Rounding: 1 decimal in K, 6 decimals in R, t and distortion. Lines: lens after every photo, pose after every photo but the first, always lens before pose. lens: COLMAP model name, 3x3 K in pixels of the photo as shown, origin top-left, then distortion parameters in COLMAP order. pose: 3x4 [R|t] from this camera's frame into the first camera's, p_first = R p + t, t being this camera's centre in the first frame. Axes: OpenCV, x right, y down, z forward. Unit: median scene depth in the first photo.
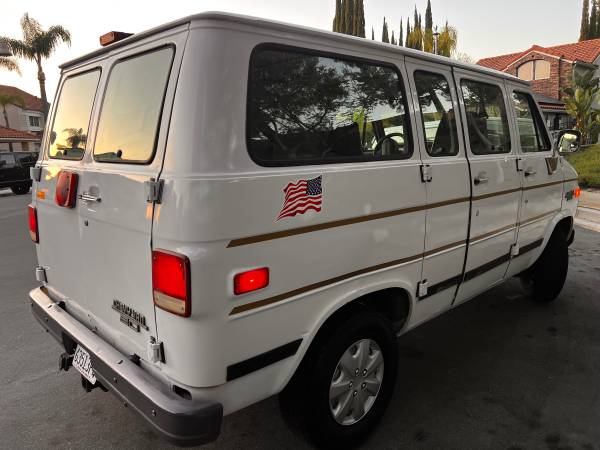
lens RADIAL K [[466.8, 0, 295.6], [0, 466.8, 215.5], [0, 0, 1]] dist [0.070742, -0.099894]
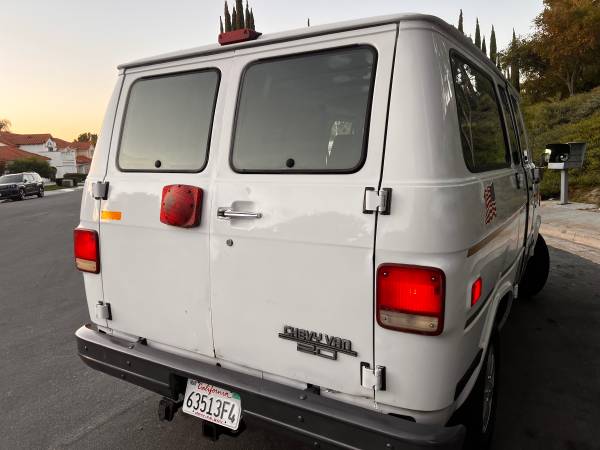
lens RADIAL K [[466.8, 0, 295.6], [0, 466.8, 215.5], [0, 0, 1]] dist [0.070742, -0.099894]
pose [[0.964585, -0.037399, 0.261107, -0.673451], [0.047096, 0.998410, -0.030978, -0.002845], [-0.259533, 0.042178, 0.964813, 0.153357]]
